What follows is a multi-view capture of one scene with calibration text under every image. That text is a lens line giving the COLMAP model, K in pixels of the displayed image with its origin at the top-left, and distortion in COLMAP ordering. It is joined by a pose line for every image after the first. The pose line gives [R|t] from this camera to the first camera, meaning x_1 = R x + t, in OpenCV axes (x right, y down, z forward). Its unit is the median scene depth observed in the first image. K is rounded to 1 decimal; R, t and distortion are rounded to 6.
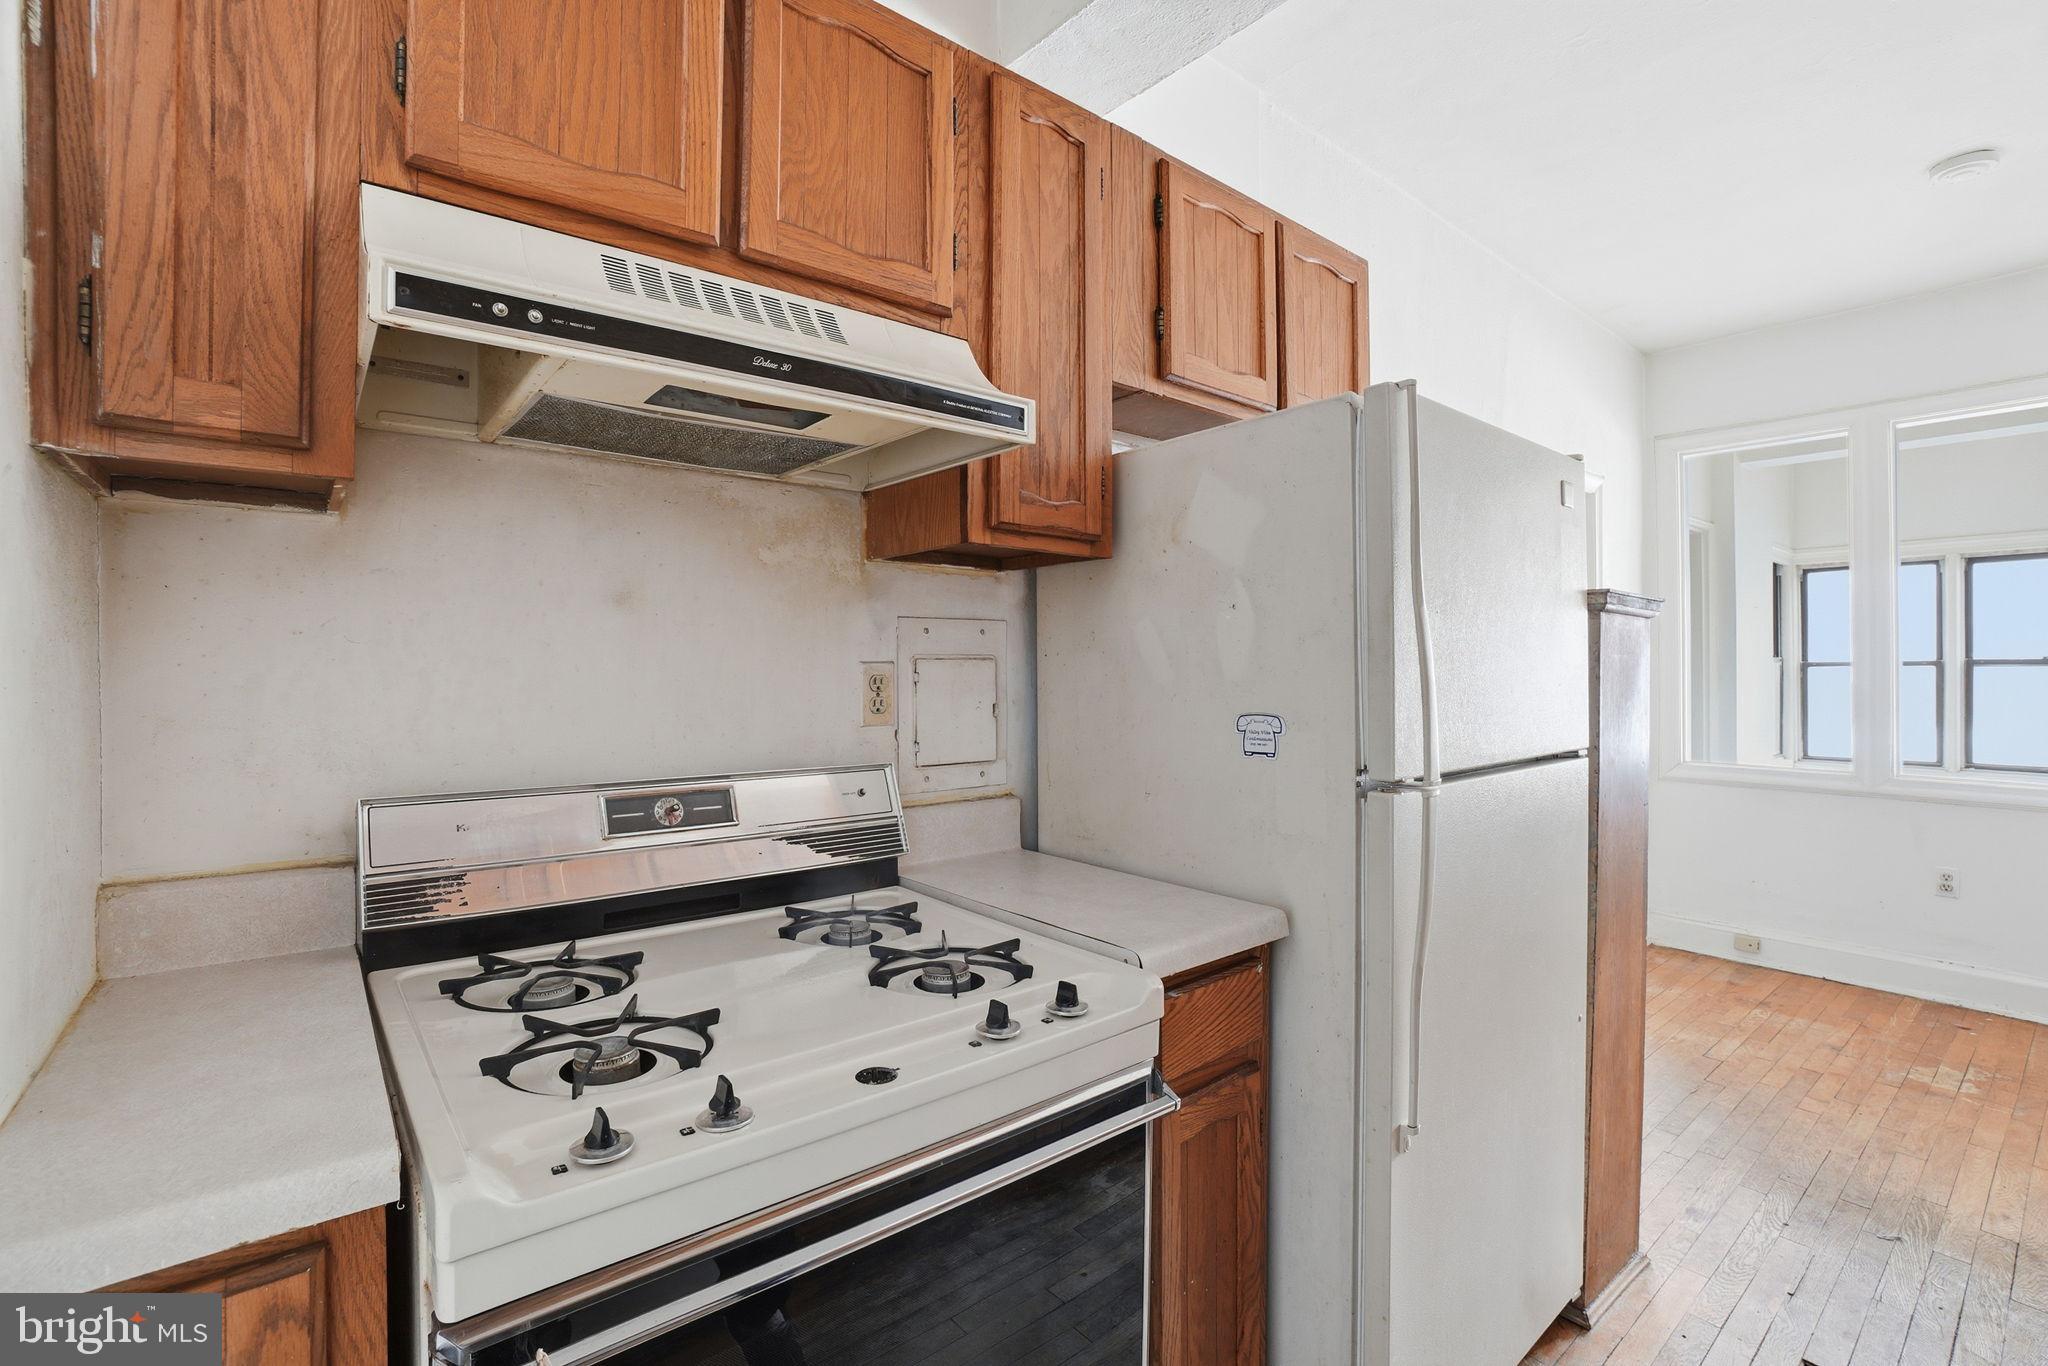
lens RADIAL K [[920.5, 0, 1015.9], [0, 920.5, 655.8], [0, 0, 1]] dist [-0.059826, 0.019279]
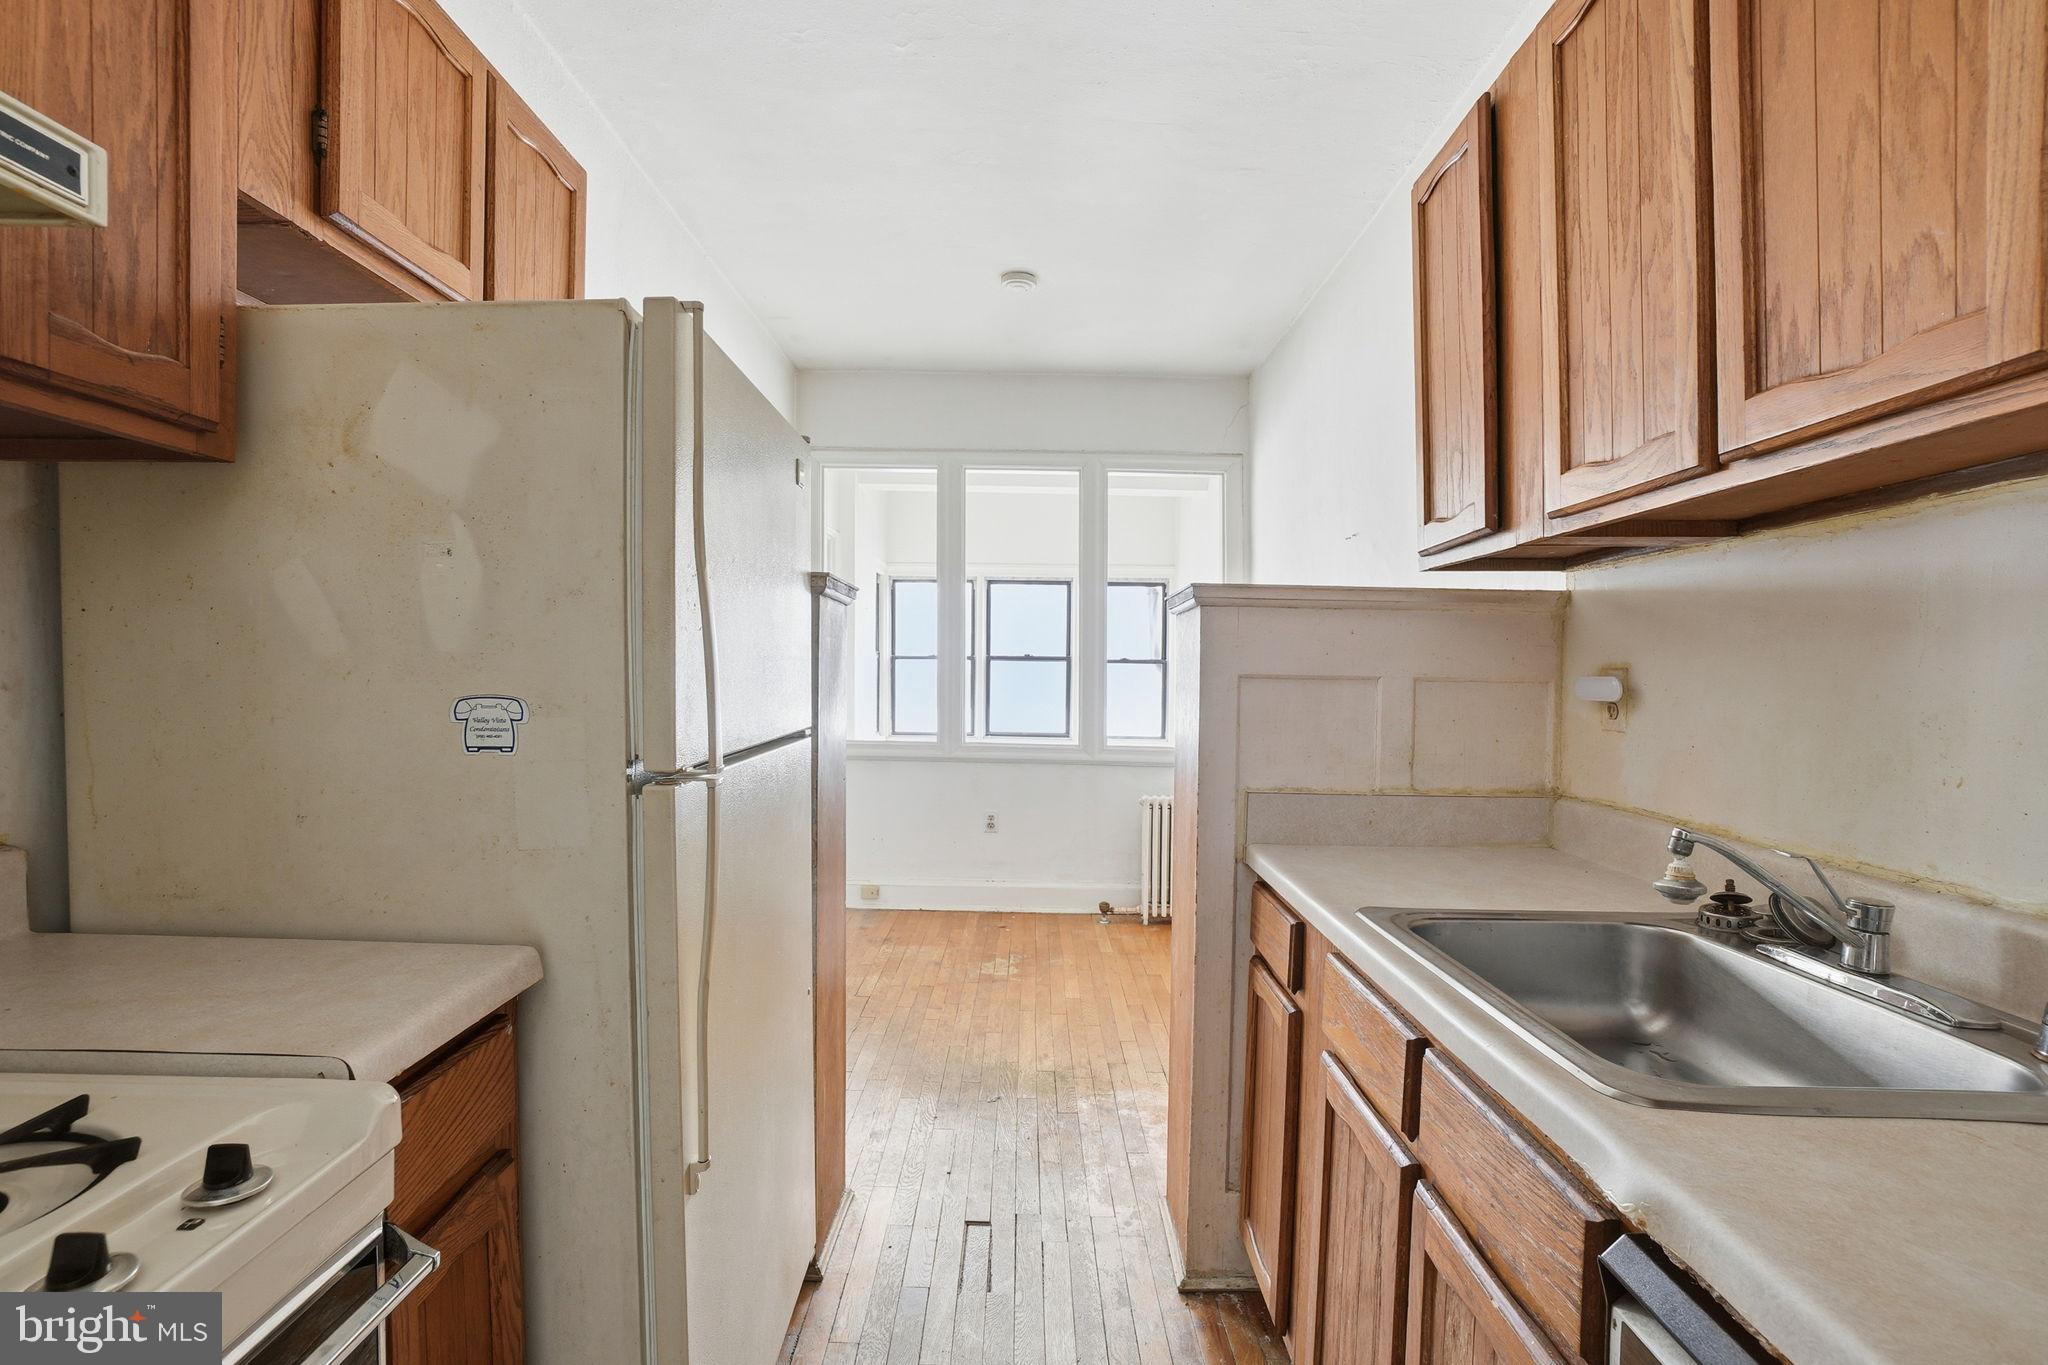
lens RADIAL K [[949.8, 0, 1023.9], [0, 949.8, 686.7], [0, 0, 1]] dist [-0.062323, 0.021309]
pose [[0.630068, -0.009104, 0.776487, -0.049325], [-0.024143, 0.999218, 0.031307, 0.018992], [-0.776165, -0.038472, 0.629355, 0.156679]]
